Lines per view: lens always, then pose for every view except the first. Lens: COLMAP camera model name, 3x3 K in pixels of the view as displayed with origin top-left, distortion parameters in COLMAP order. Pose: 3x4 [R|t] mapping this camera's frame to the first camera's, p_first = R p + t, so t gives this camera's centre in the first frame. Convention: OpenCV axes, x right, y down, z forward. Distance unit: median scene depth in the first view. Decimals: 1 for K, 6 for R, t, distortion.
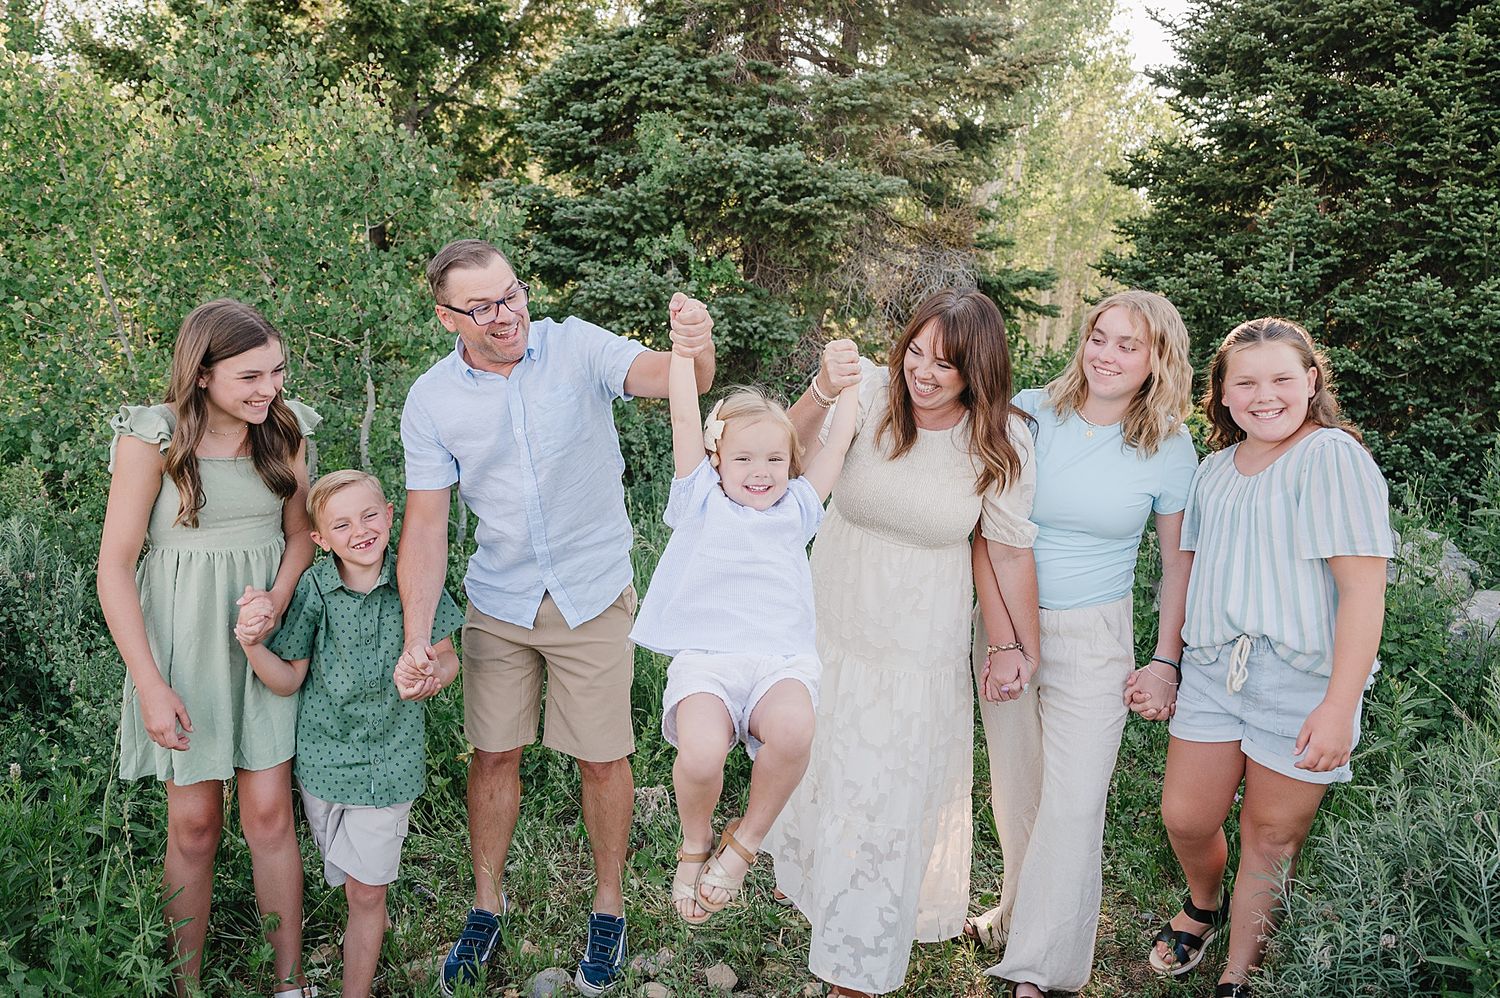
lens RADIAL K [[1147.0, 0, 759.5], [0, 1147.0, 450.5], [0, 0, 1]] dist [0.002622, 0.011509]
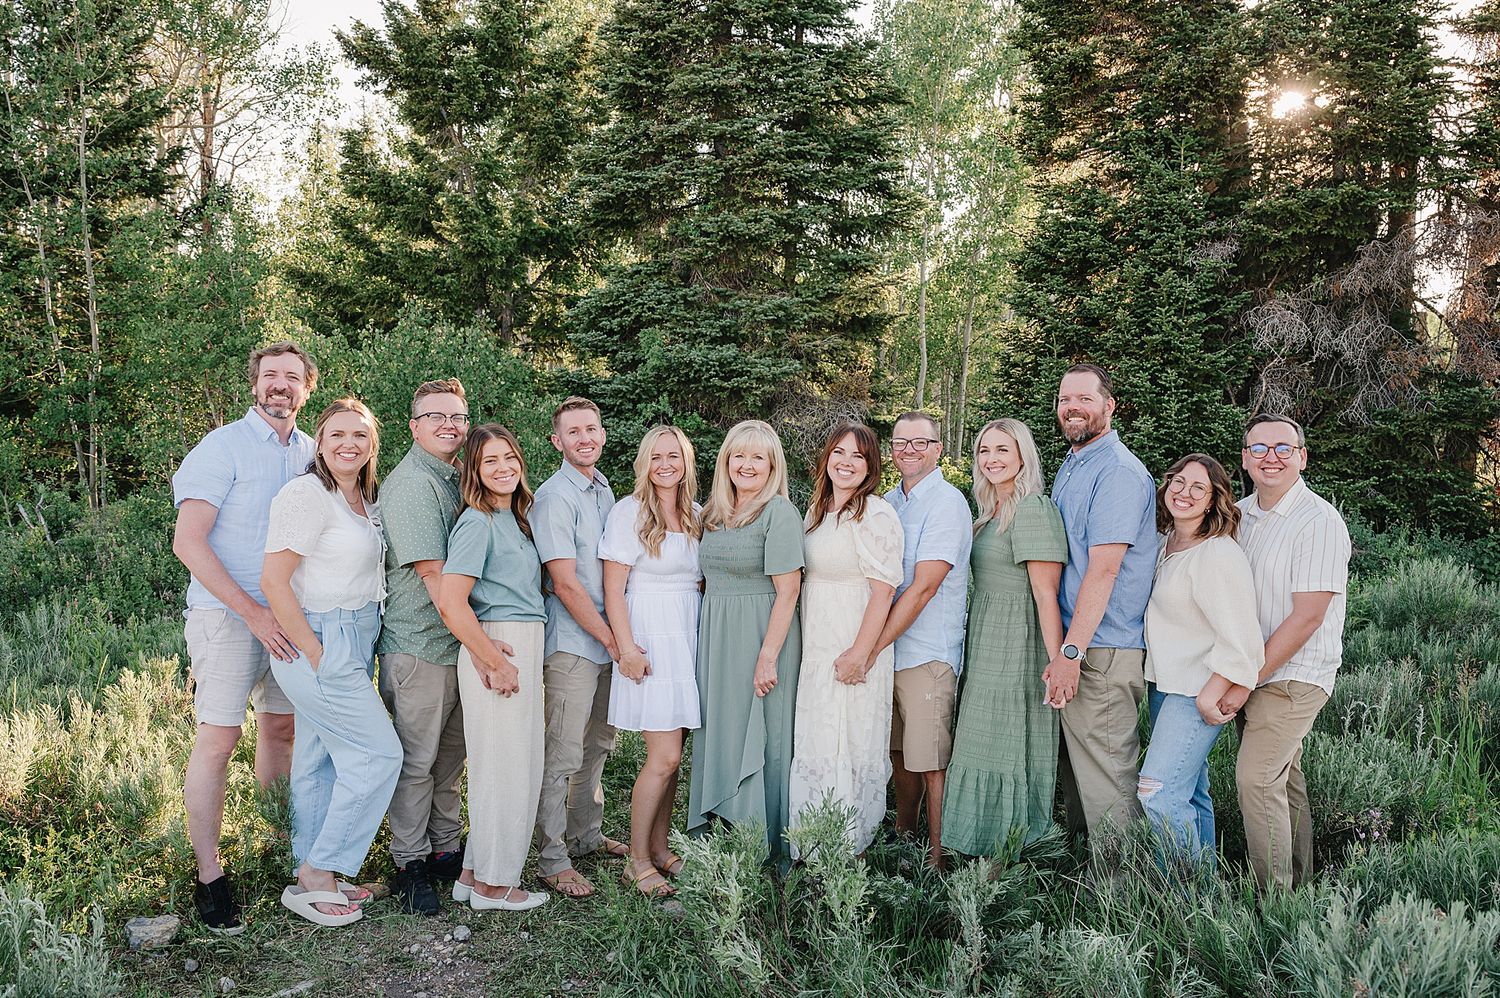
lens RADIAL K [[1257.1, 0, 750.0], [0, 1257.1, 499.0], [0, 0, 1]] dist [-0.004145, -0.001277]
pose [[0.995072, -0.020718, -0.096968, 0.225786], [0.014707, 0.997949, -0.062304, 0.066453], [0.098060, 0.060570, 0.993336, -0.770972]]
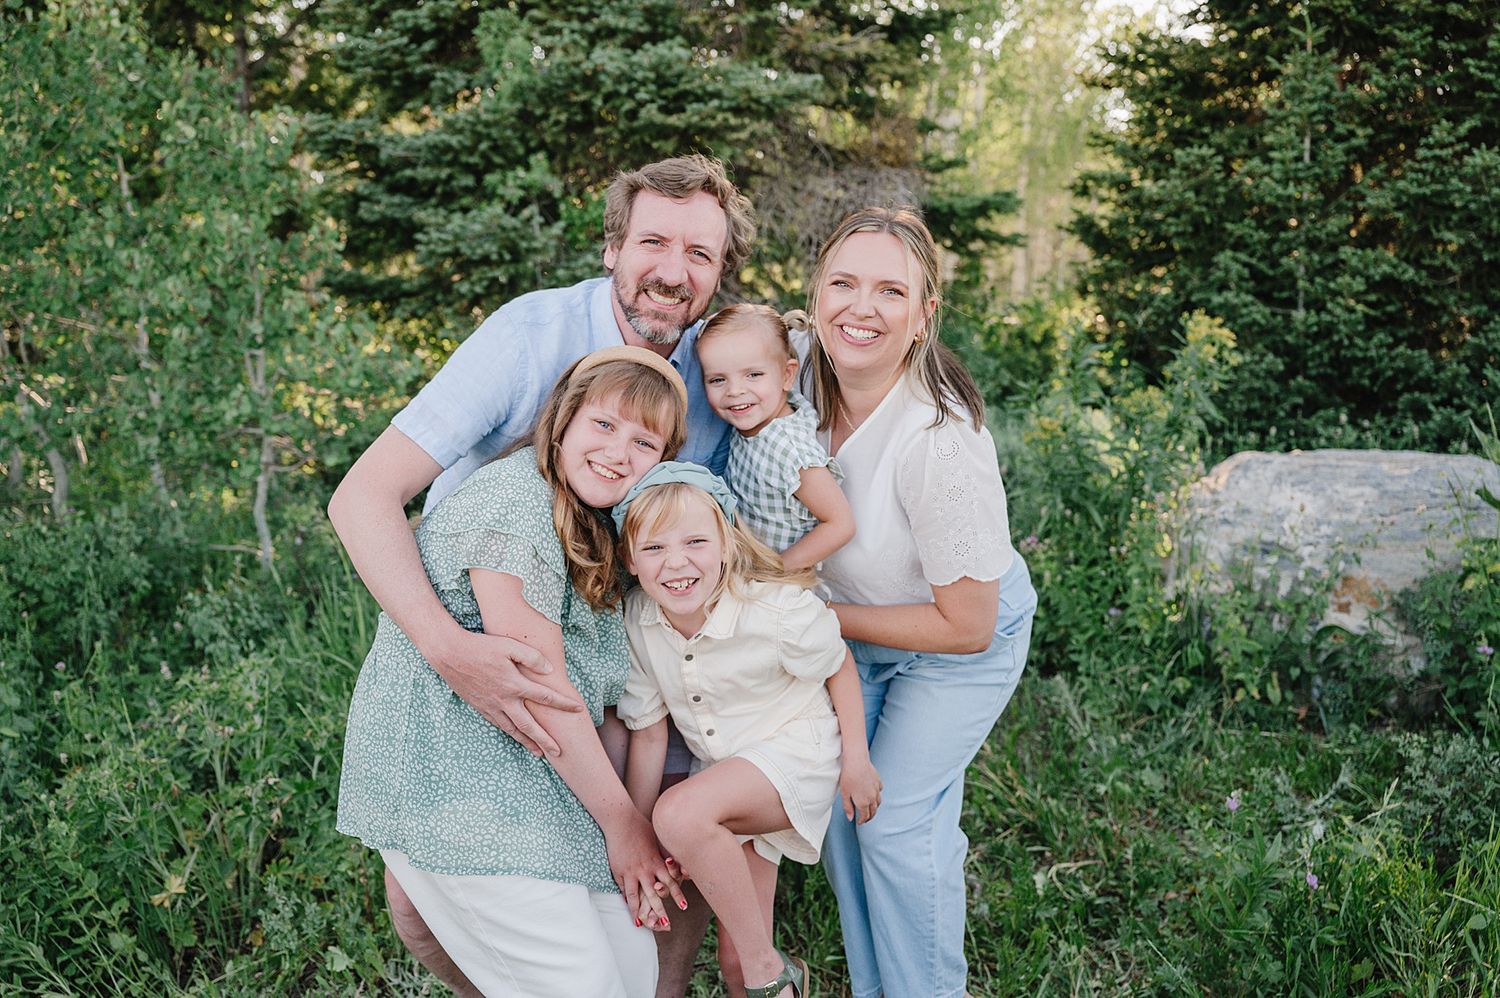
lens RADIAL K [[1256.3, 0, 750.0], [0, 1256.3, 499.0], [0, 0, 1]] dist [0.006950, 0.009234]
pose [[0.997025, -0.074177, 0.020967, 0.039511], [0.073211, 0.996362, 0.043616, 0.012739], [-0.024126, -0.041951, 0.998828, 0.123930]]
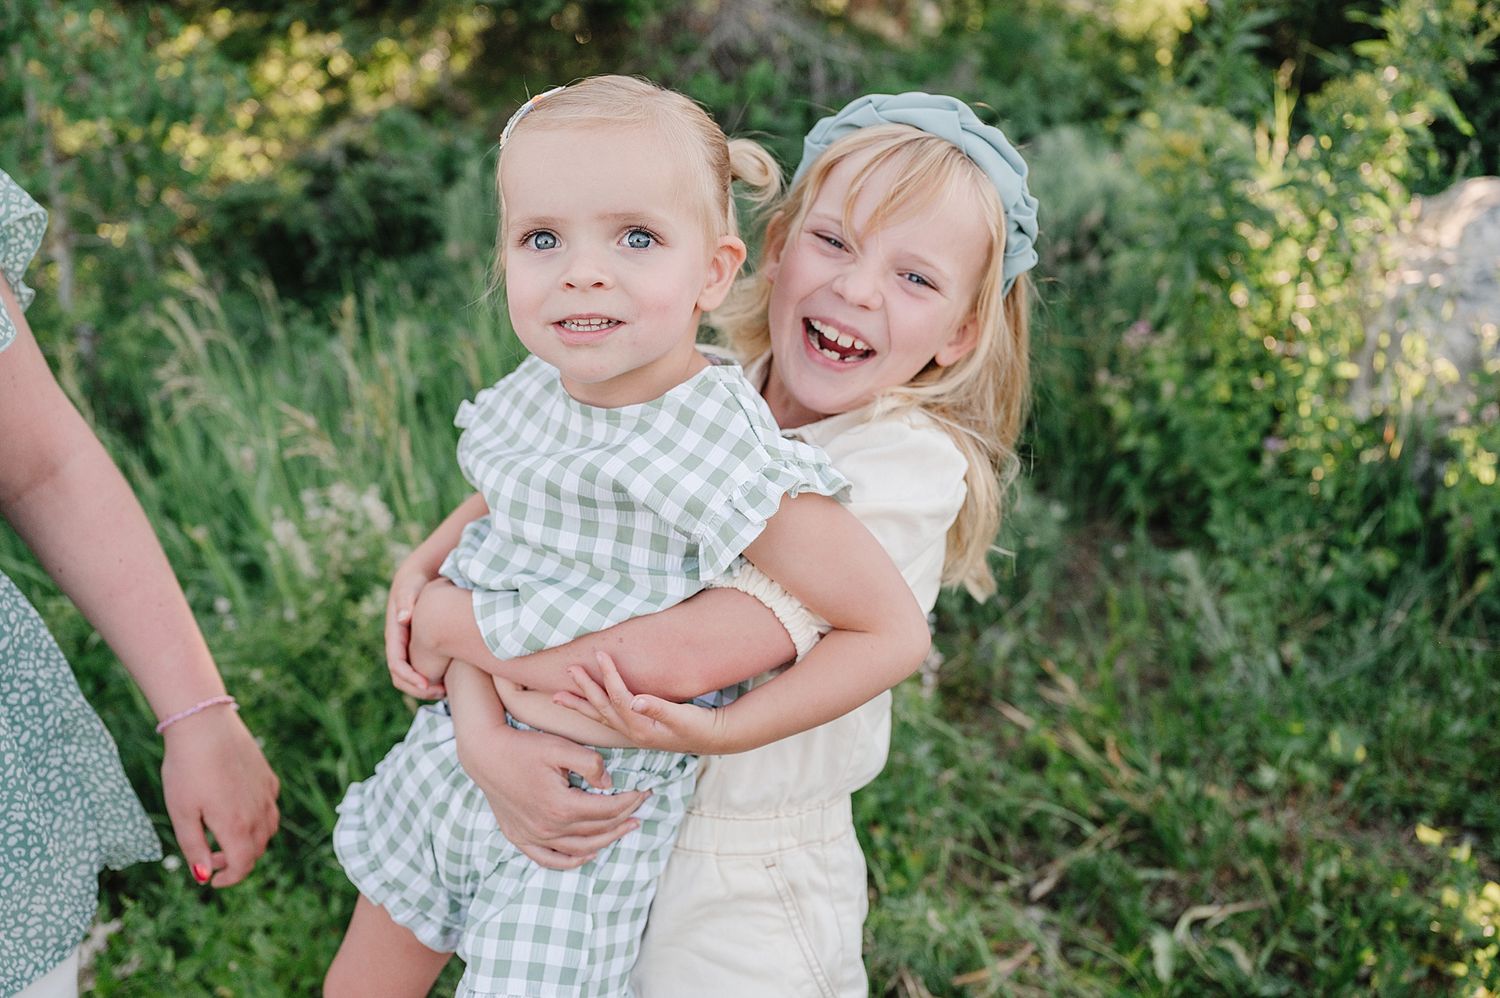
lens RADIAL K [[1359.9, 0, 750.0], [0, 1359.9, 499.0], [0, 0, 1]] dist [0.017303, 0.007907]
pose [[0.995163, -0.093137, -0.031242, 0.067924], [0.097748, 0.970499, 0.220402, 0.014231], [0.009793, -0.222390, 0.974909, 0.273349]]
